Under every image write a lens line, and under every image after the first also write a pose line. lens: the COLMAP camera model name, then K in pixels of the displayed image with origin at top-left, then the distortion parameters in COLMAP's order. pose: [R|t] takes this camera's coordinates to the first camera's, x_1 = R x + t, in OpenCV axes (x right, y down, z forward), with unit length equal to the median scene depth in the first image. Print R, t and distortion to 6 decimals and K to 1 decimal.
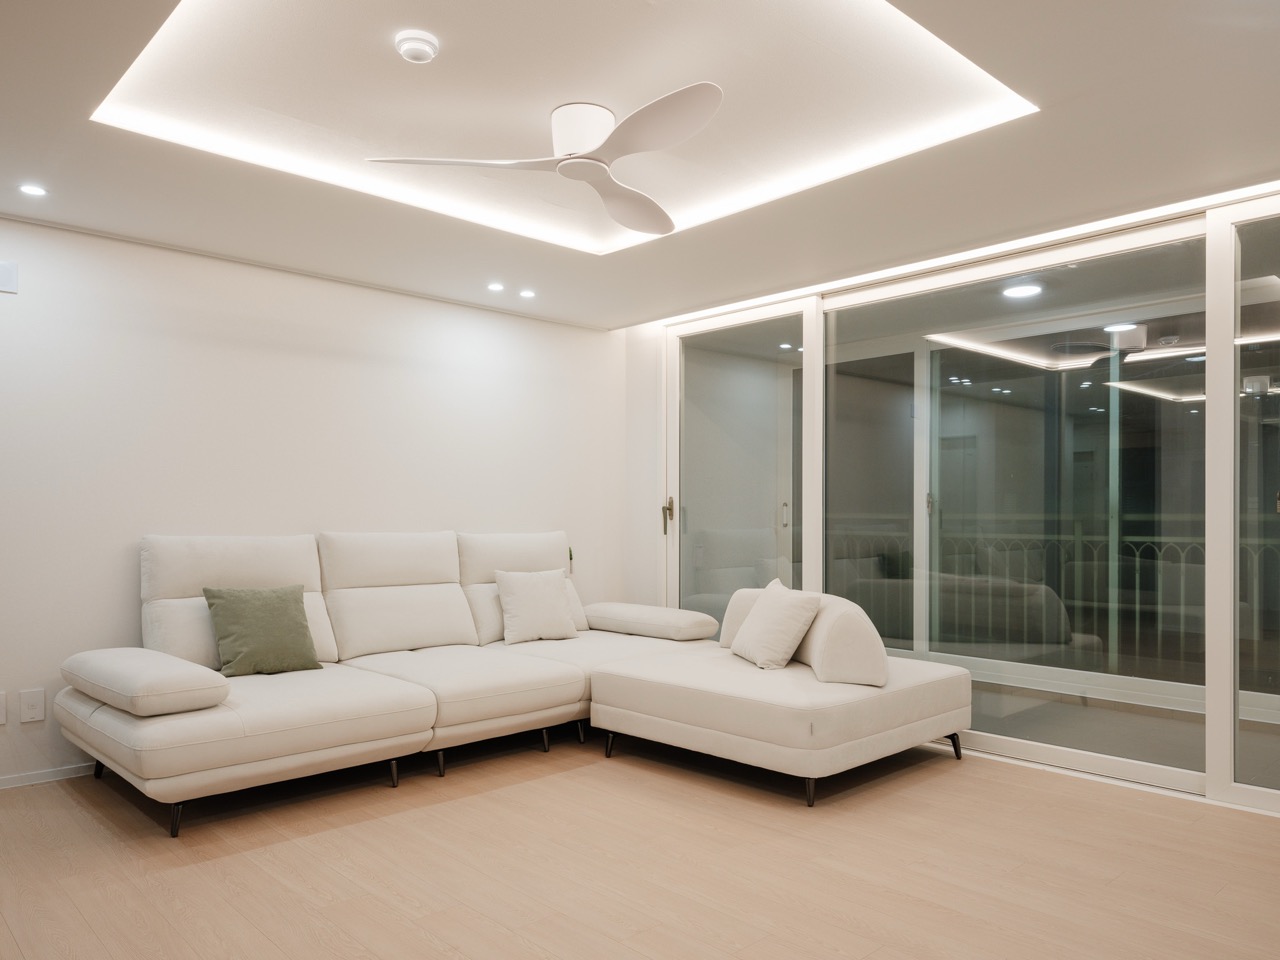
lens RADIAL K [[901.4, 0, 641.3], [0, 901.4, 468.8], [0, 0, 1]] dist [0.022631, -0.005365]
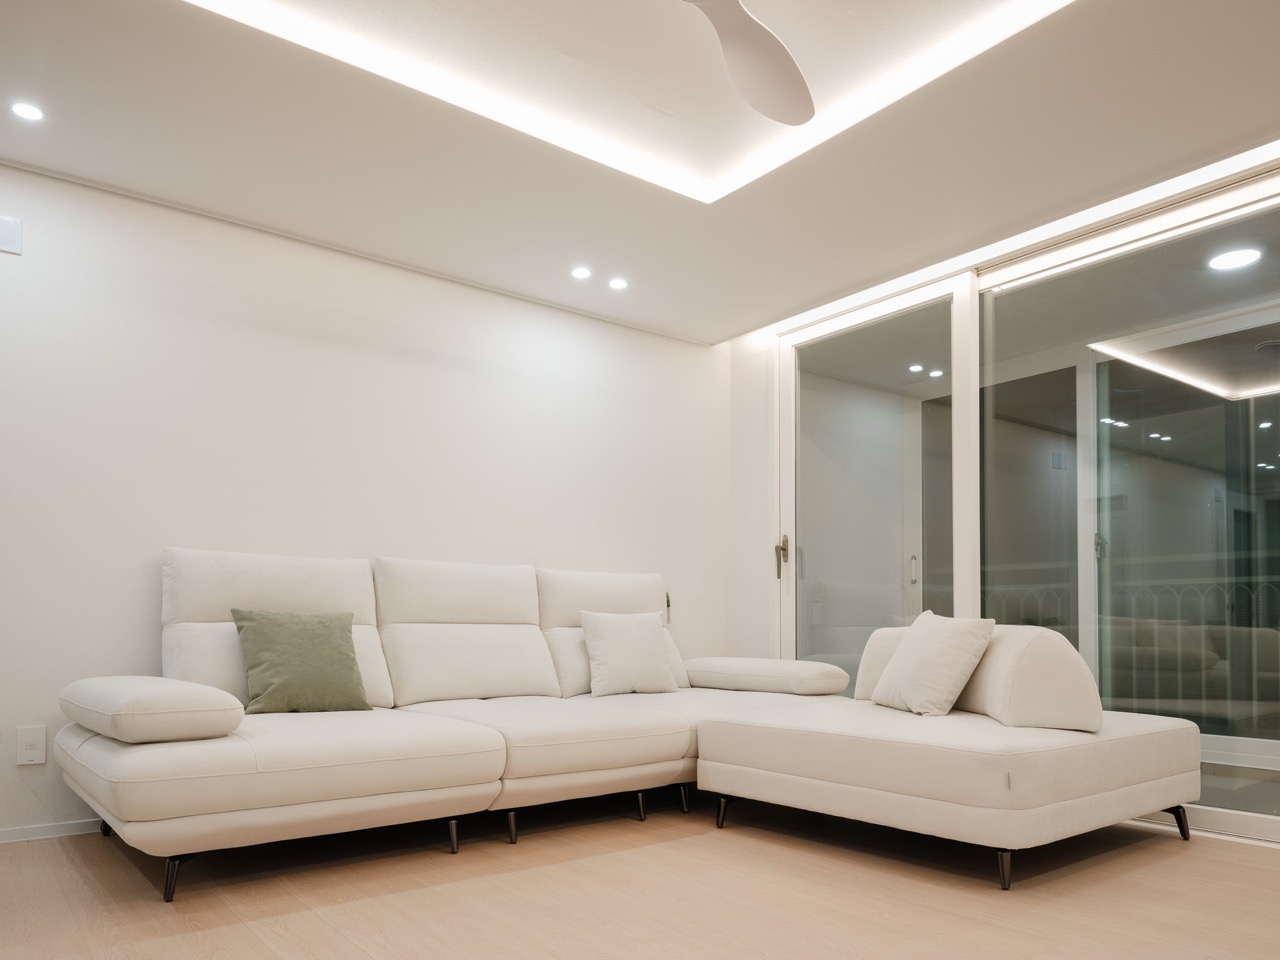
lens RADIAL K [[895.1, 0, 650.9], [0, 895.1, 557.3], [0, 0, 1]] dist [0.021500, -0.003715]
pose [[0.996364, -0.003810, -0.085112, -0.029756], [0.001356, 0.999582, -0.028864, 0.105340], [0.085187, 0.028644, 0.995953, 0.204548]]
